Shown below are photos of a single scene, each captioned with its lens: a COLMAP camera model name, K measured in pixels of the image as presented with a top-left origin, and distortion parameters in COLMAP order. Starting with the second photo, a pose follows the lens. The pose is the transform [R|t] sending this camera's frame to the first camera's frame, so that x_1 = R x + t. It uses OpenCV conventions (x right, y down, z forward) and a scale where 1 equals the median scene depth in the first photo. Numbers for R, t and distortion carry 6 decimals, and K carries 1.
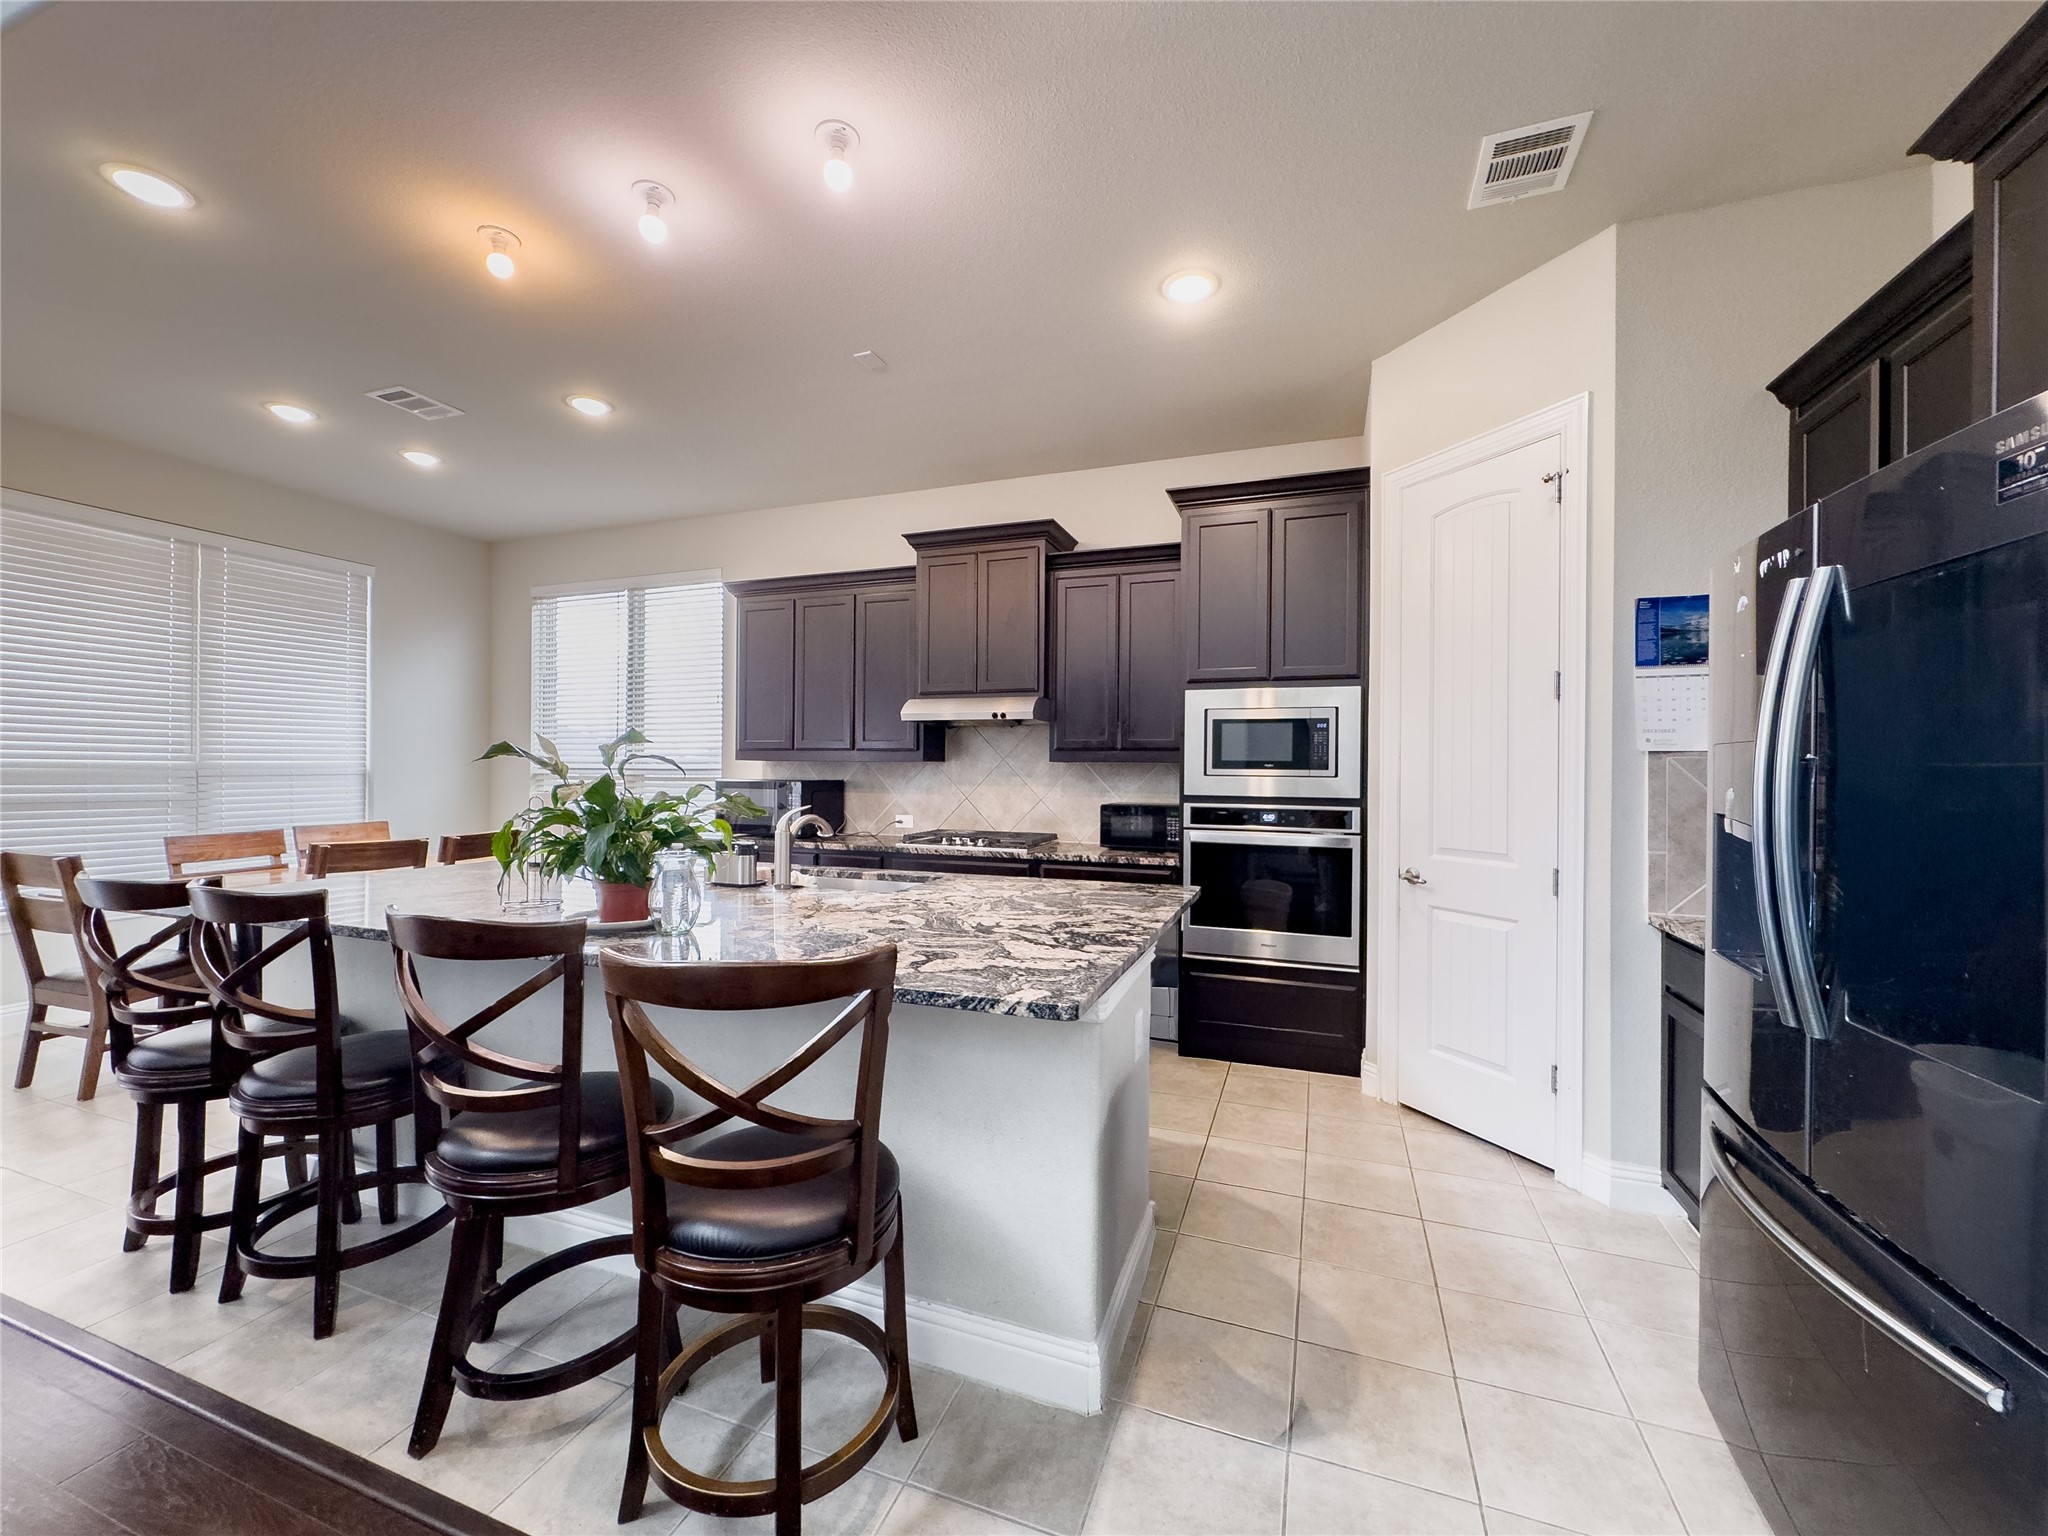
lens RADIAL K [[810.5, 0, 1026.2], [0, 810.5, 770.5], [0, 0, 1]] dist [-0.005643, 0.000236]
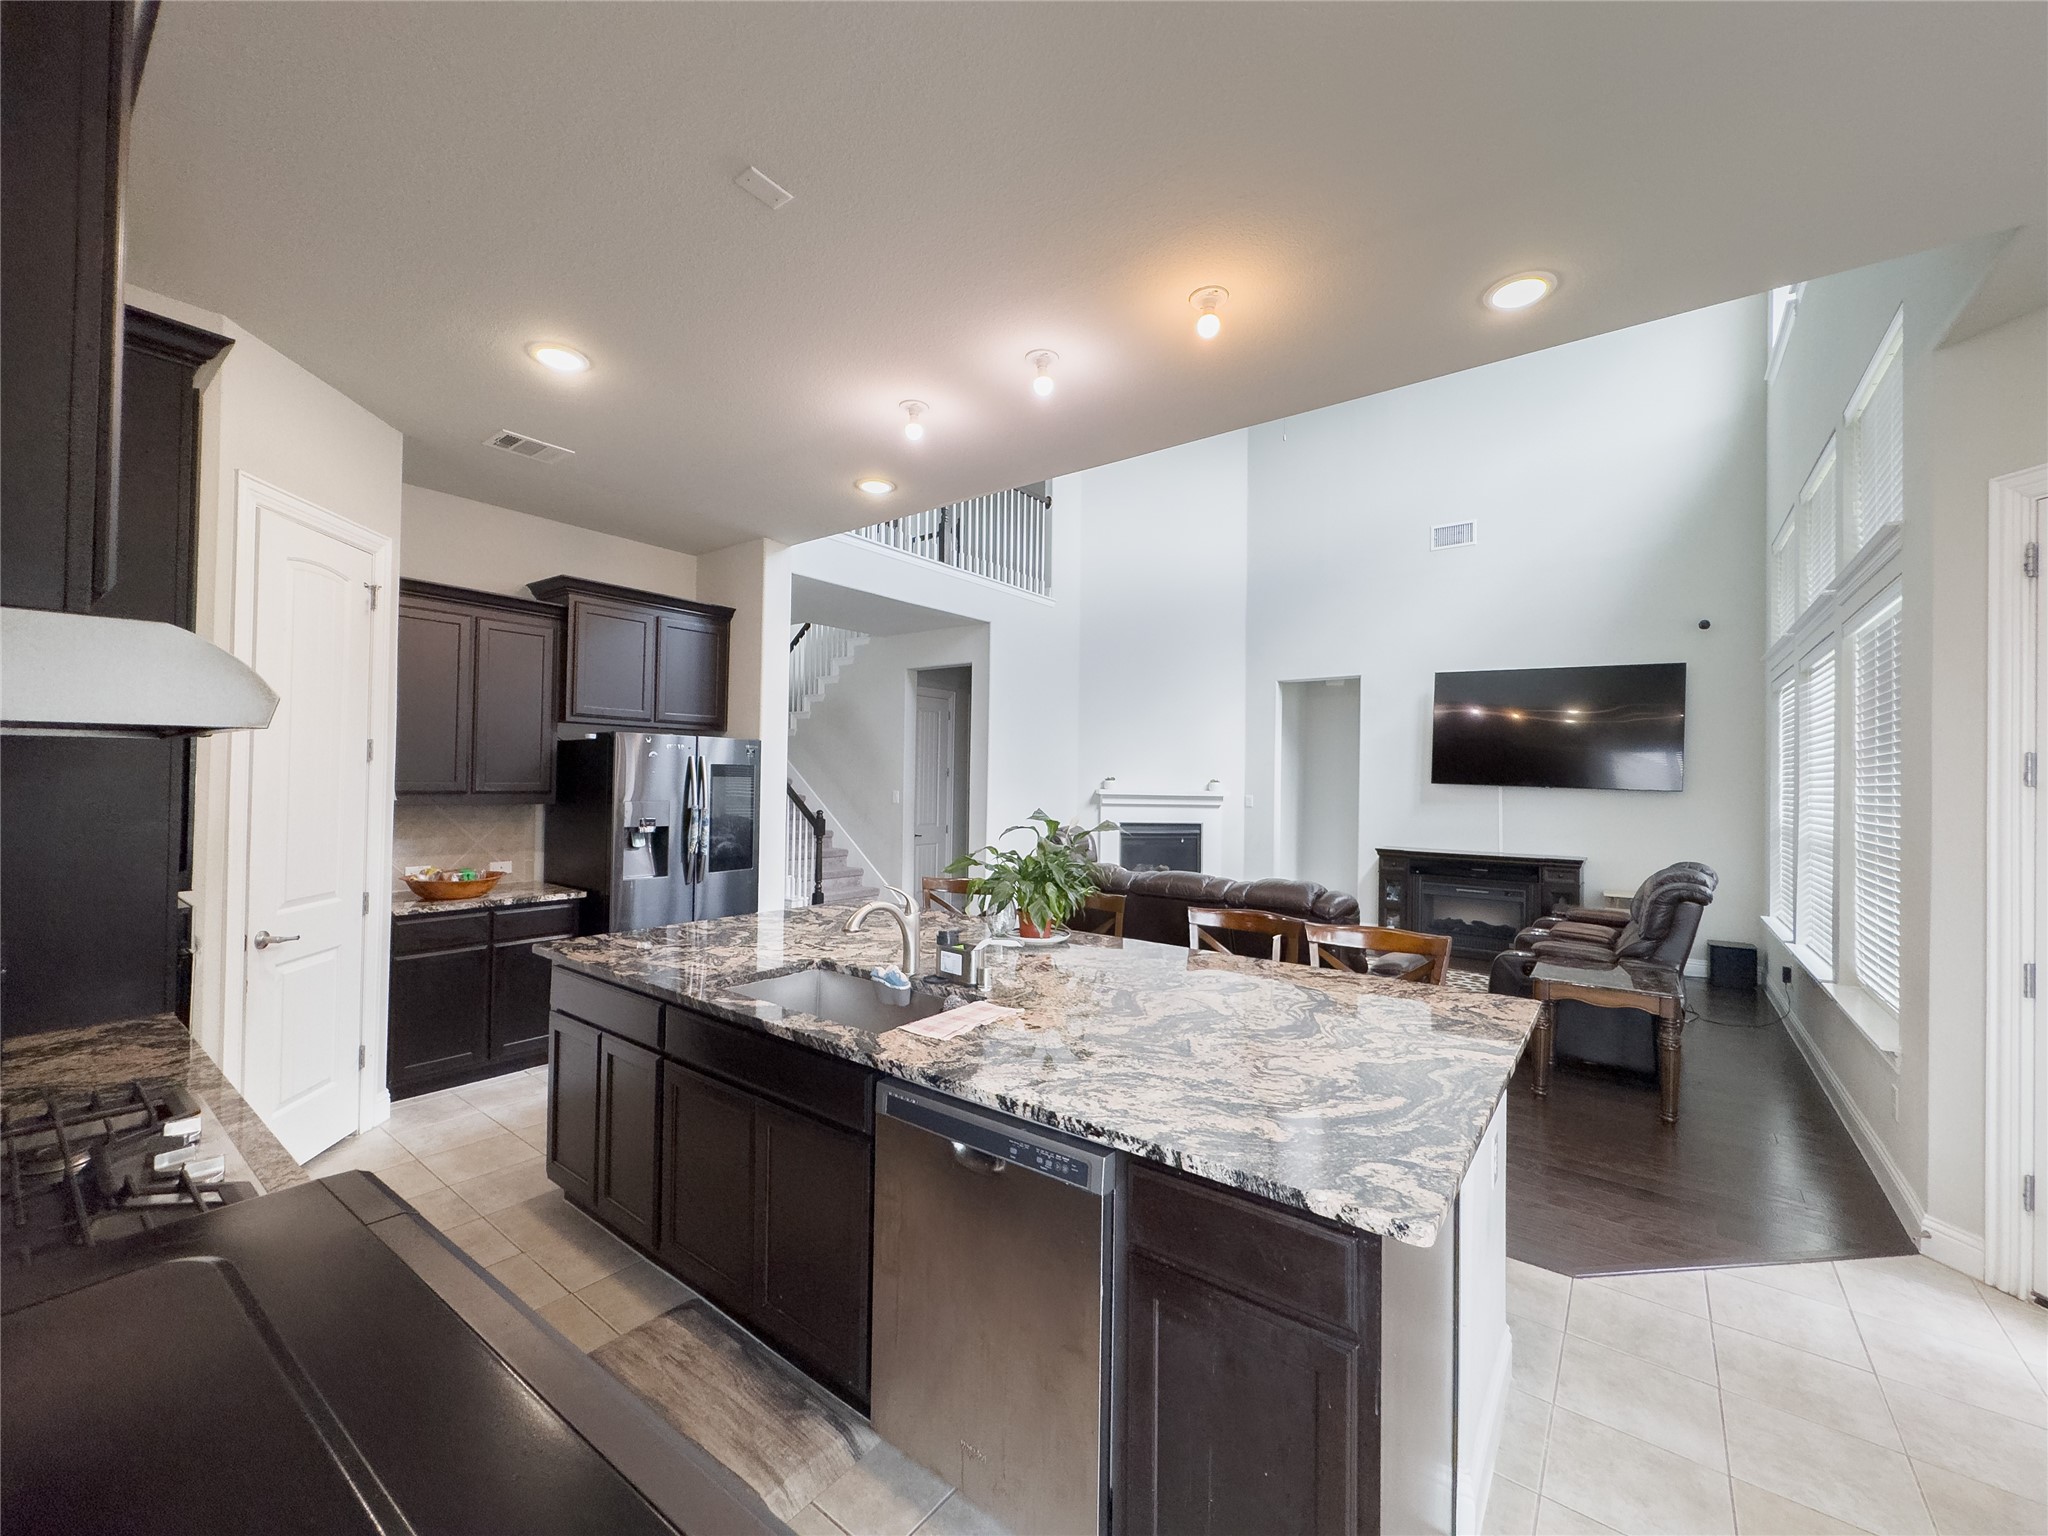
lens RADIAL K [[810.5, 0, 1026.1], [0, 810.5, 772.4], [0, 0, 1]] dist [-0.005643, 0.000236]
pose [[-0.956156, -0.015447, 0.292450, -0.435484], [-0.017761, 0.999828, -0.005259, -0.049488], [-0.292318, -0.010223, -0.956266, 1.167368]]
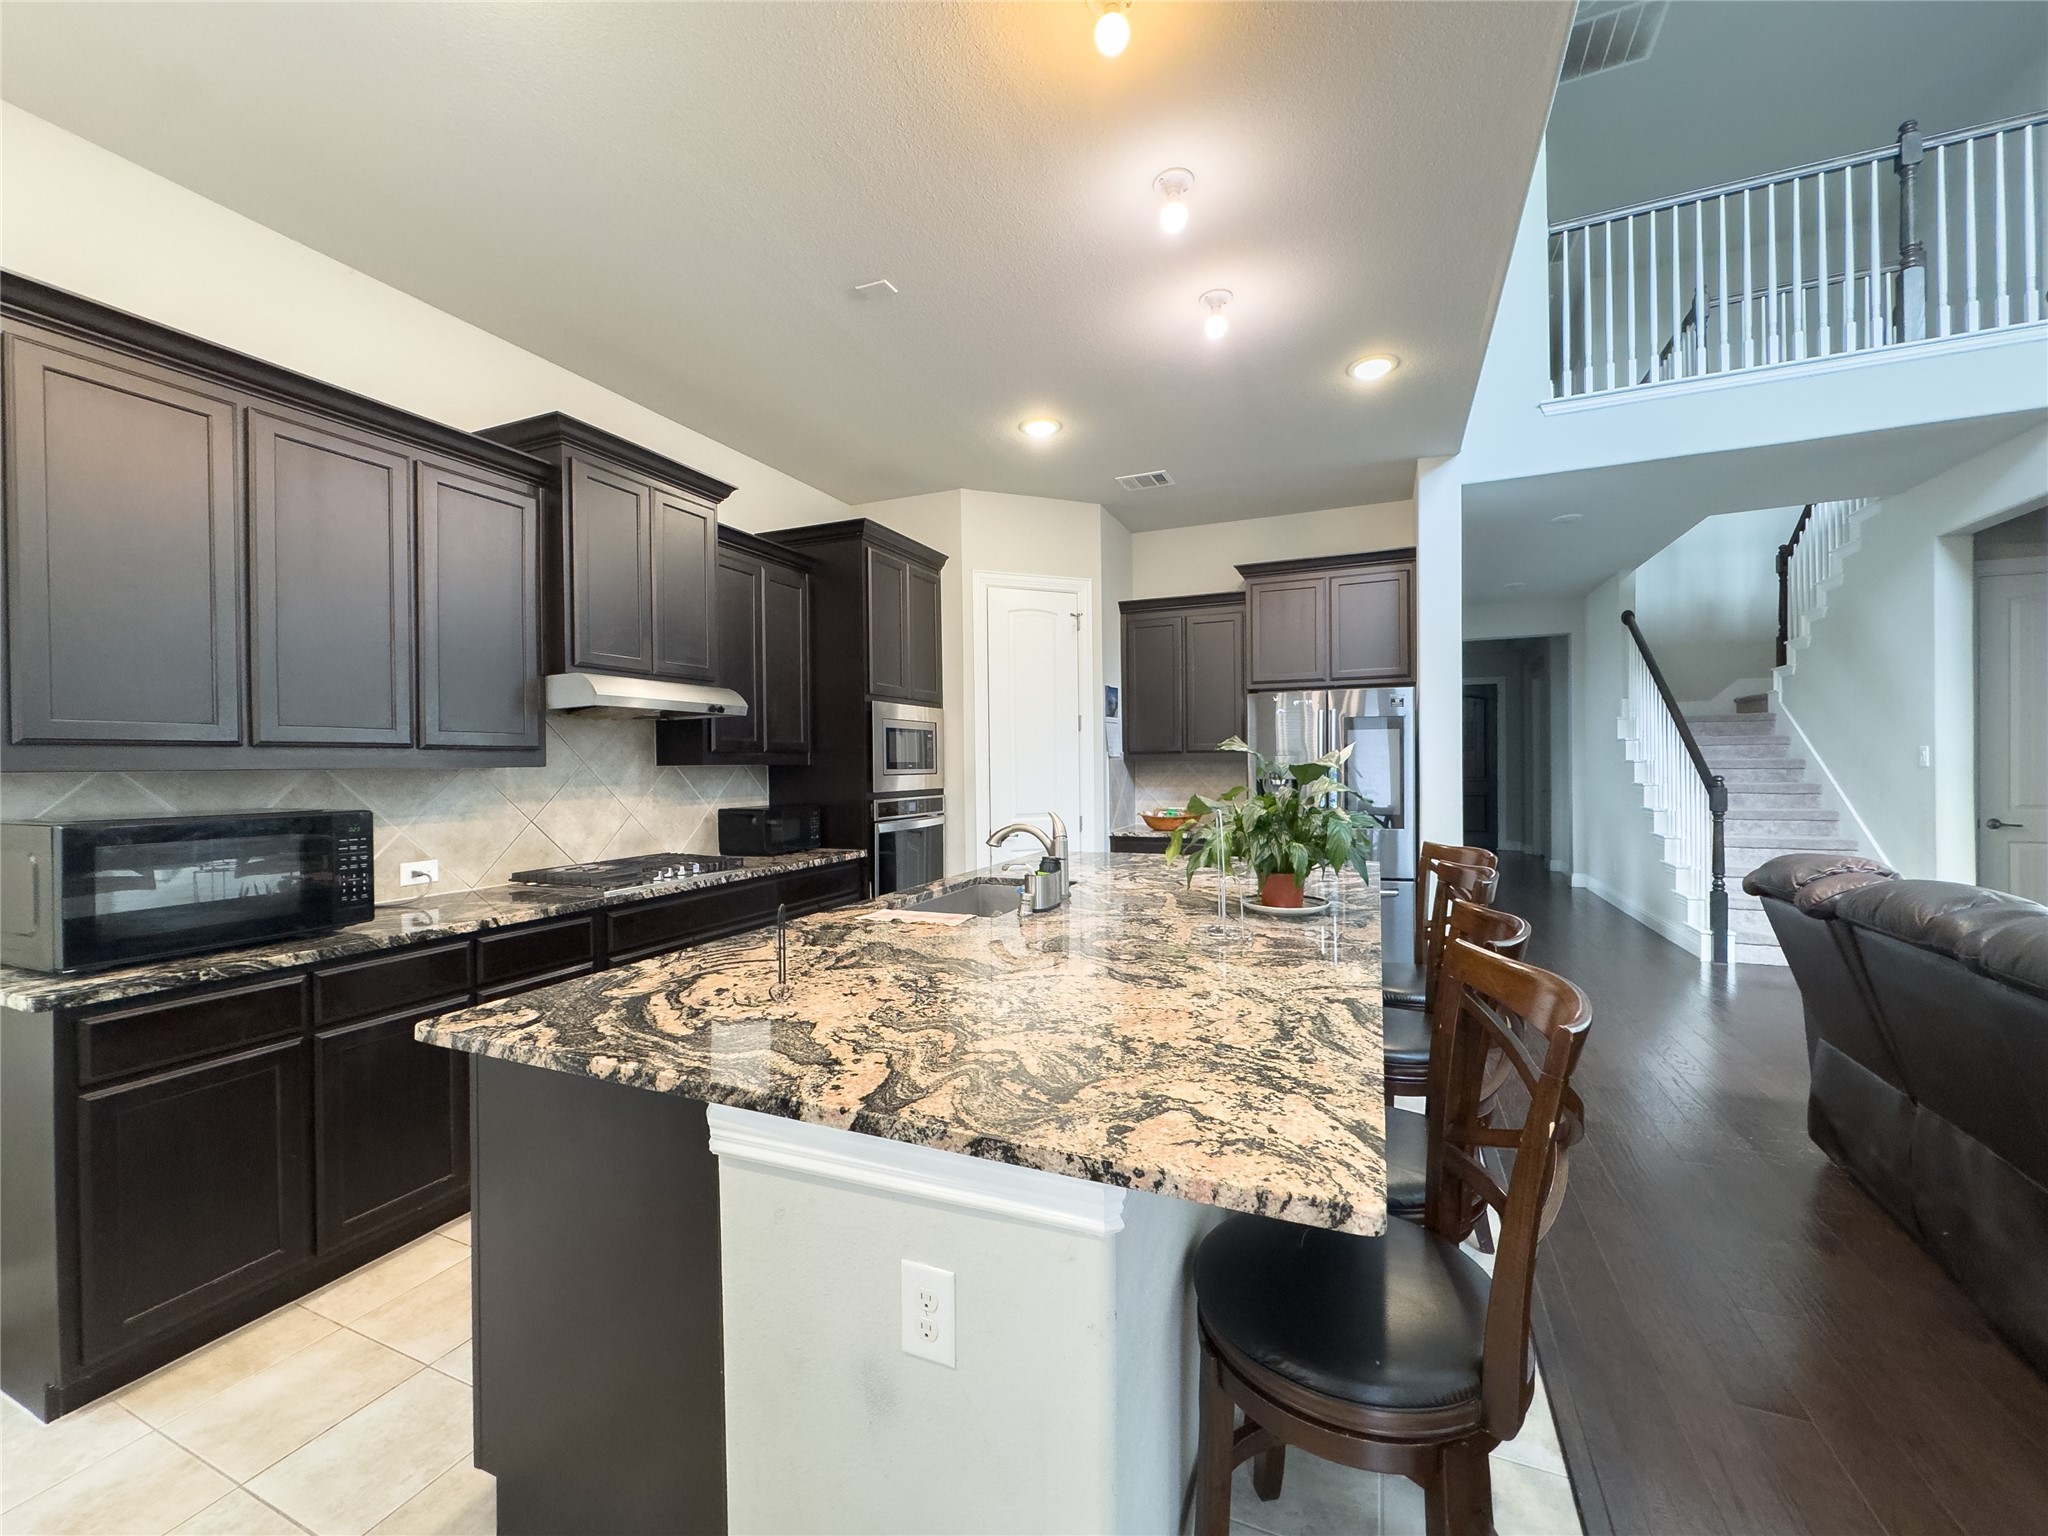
lens RADIAL K [[810.5, 0, 1027.5], [0, 810.5, 768.8], [0, 0, 1]] dist [-0.005643, 0.000236]
pose [[0.055943, -0.009924, 0.998385, -0.793228], [0.017115, 0.999813, 0.008979, -0.008412], [-0.998287, 0.016585, 0.056103, 0.617888]]
